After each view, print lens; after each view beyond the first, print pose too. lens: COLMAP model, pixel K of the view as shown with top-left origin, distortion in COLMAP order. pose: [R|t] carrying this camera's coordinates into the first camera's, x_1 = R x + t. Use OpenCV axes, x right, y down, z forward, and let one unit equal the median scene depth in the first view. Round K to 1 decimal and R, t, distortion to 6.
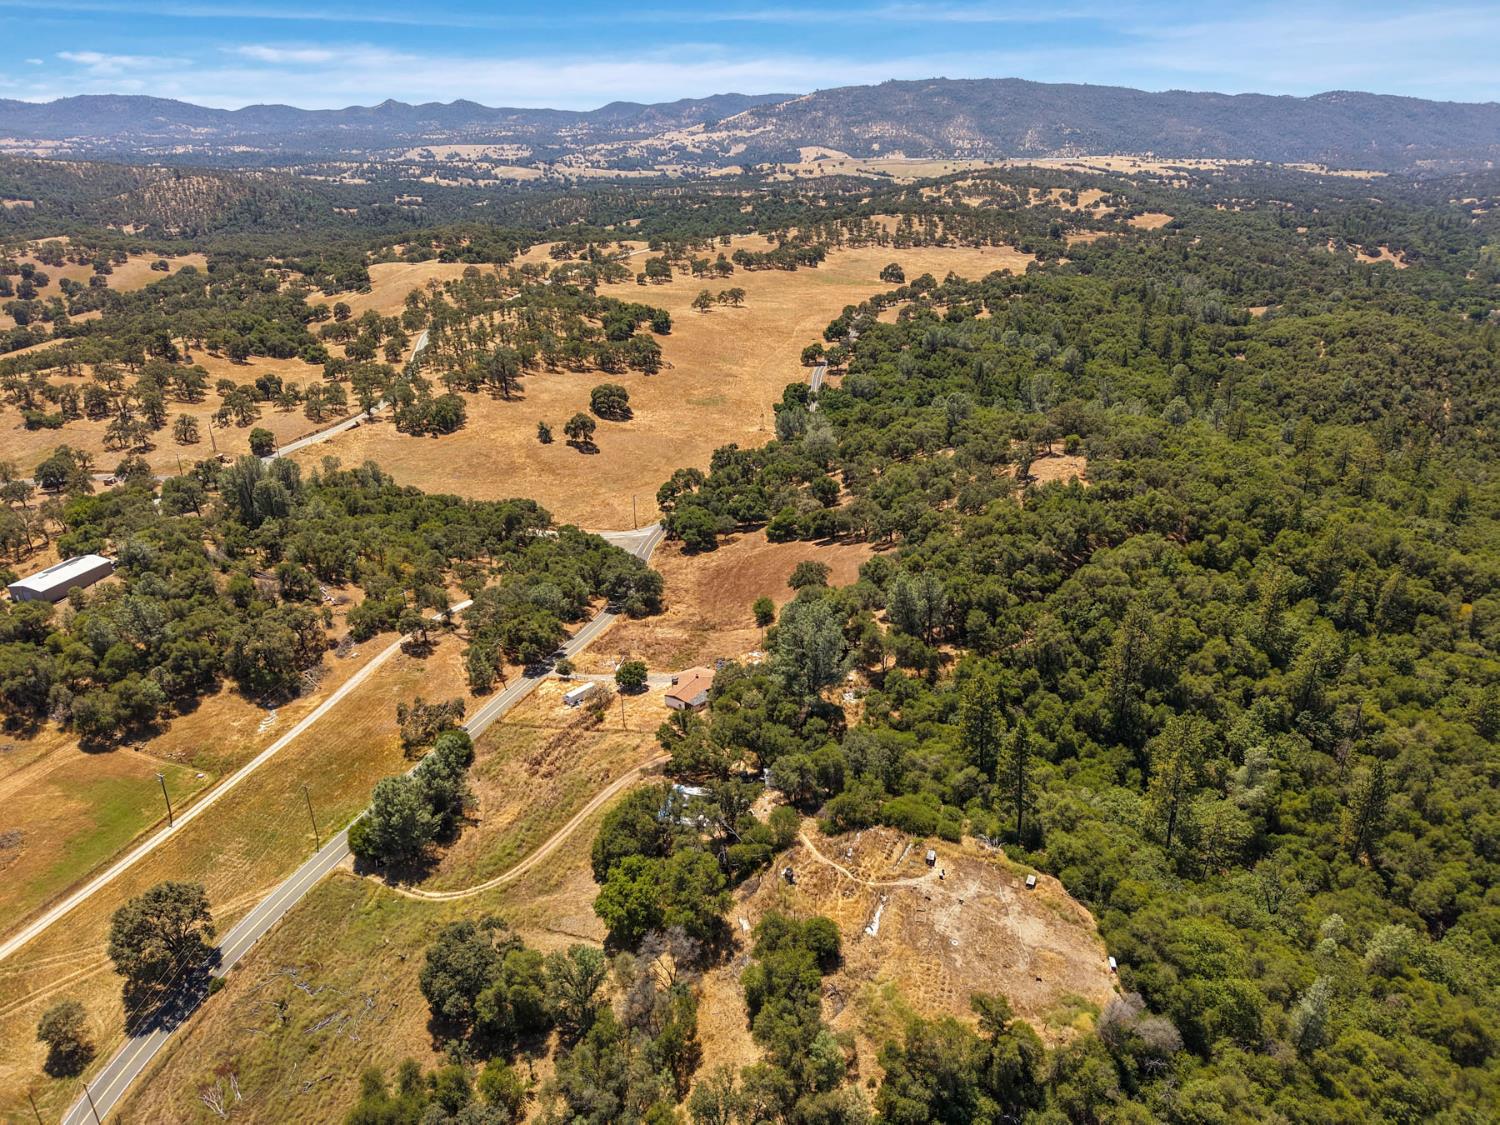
lens RADIAL K [[1005.9, 0, 753.0], [0, 1005.9, 561.3], [0, 0, 1]] dist [0.026788, -0.029638]
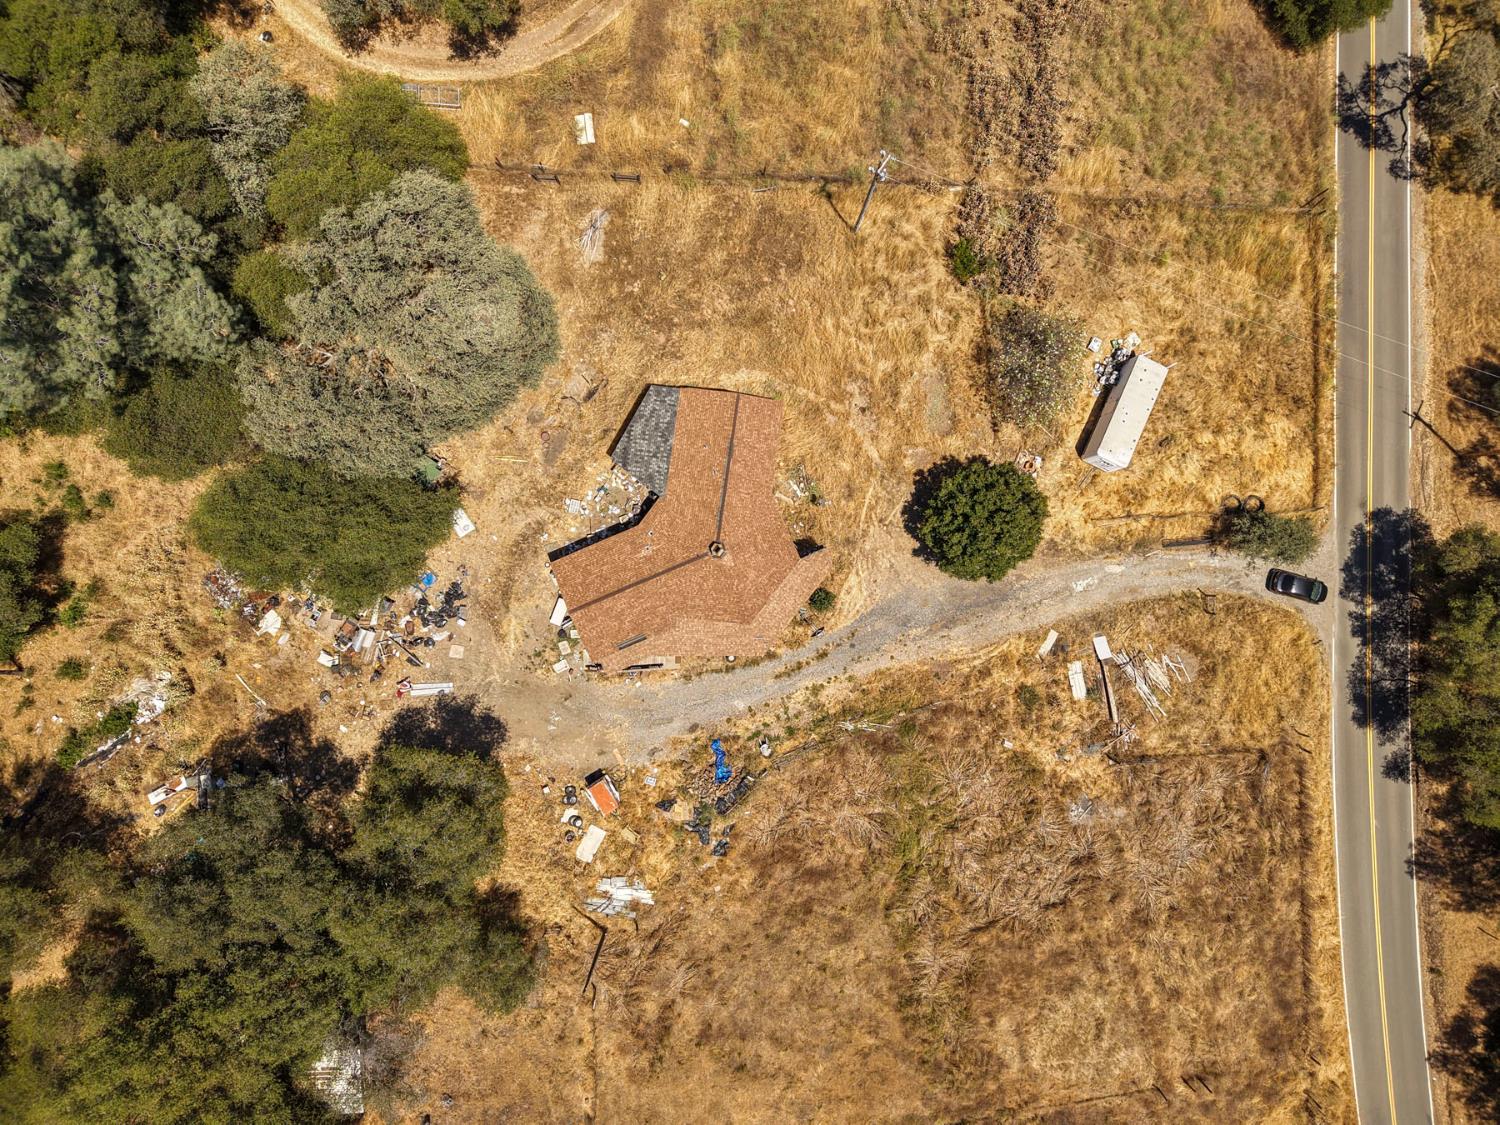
lens RADIAL K [[1005.9, 0, 753.0], [0, 1005.9, 561.3], [0, 0, 1]] dist [0.026788, -0.029638]
pose [[-0.927670, 0.373343, -0.006579, -0.015112], [-0.152609, -0.363001, 0.919206, -0.029895], [0.340791, 0.853724, 0.393721, 0.223436]]
